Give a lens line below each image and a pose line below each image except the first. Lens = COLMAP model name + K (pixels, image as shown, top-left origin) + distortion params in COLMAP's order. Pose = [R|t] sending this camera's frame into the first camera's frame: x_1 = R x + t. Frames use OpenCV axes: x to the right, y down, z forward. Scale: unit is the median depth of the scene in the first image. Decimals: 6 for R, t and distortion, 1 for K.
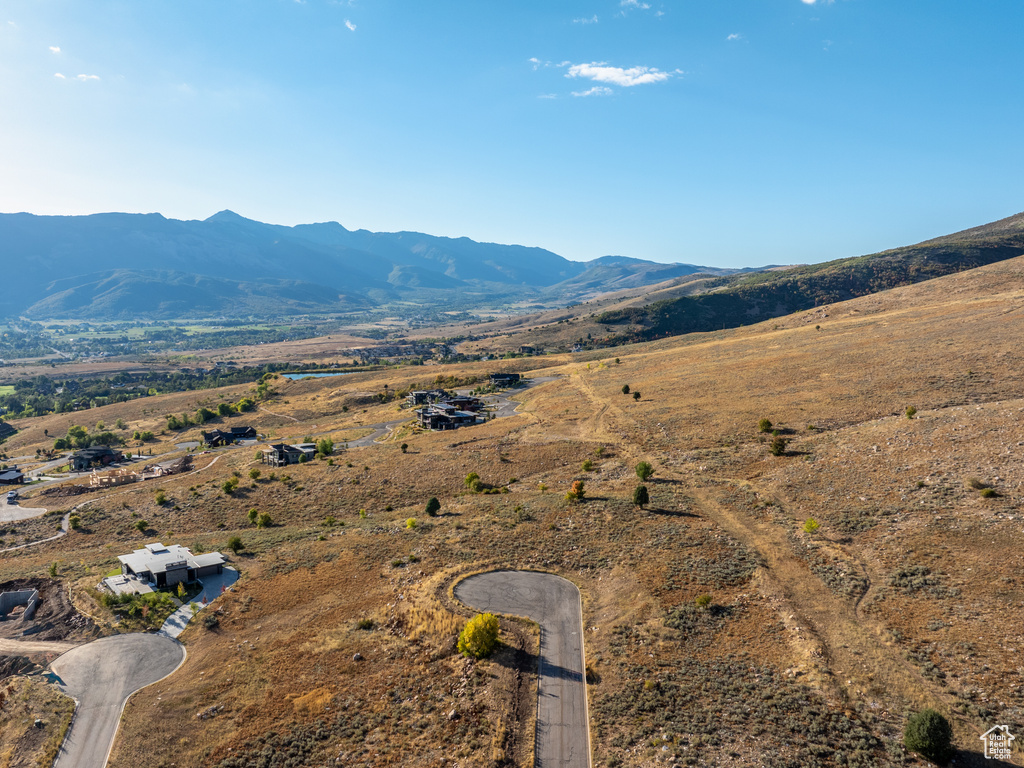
lens RADIAL K [[849.1, 0, 512.0], [0, 849.1, 384.0], [0, 0, 1]] dist [-0.020811, -0.040976]
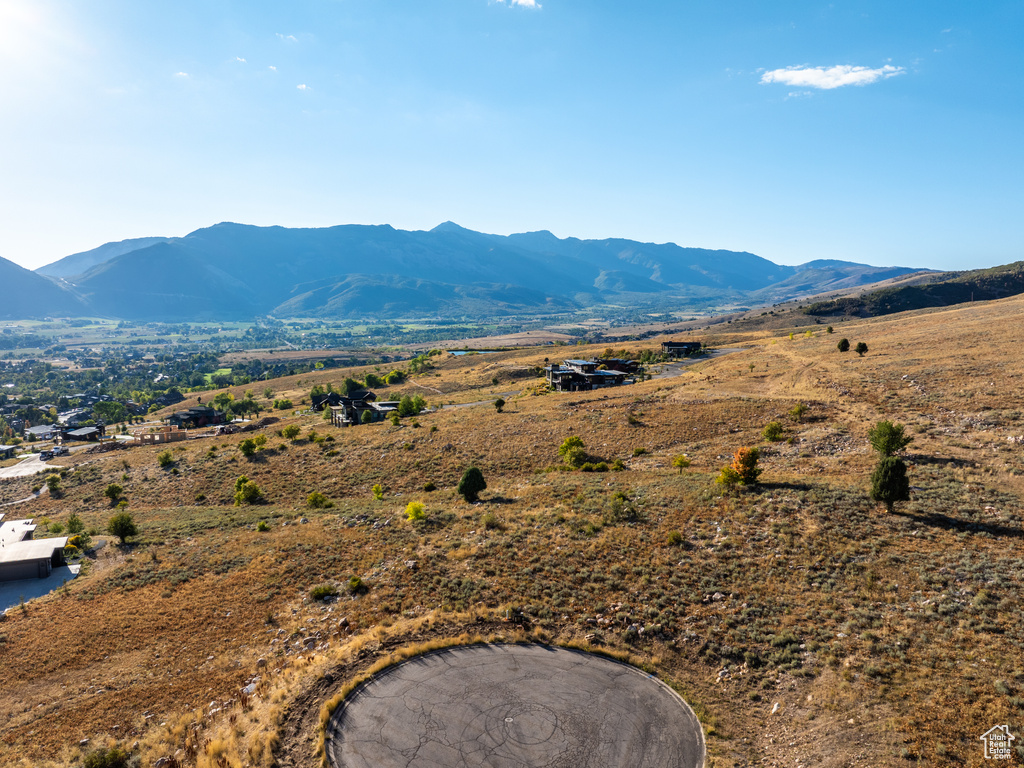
lens RADIAL K [[773.6, 0, 512.0], [0, 773.6, 384.0], [0, 0, 1]] dist [-0.008403, -0.054053]
pose [[0.965060, 0.023948, -0.260931, 0.013416], [-0.026906, 0.999608, -0.007770, 0.018068], [0.260642, 0.014520, 0.965326, 0.114300]]
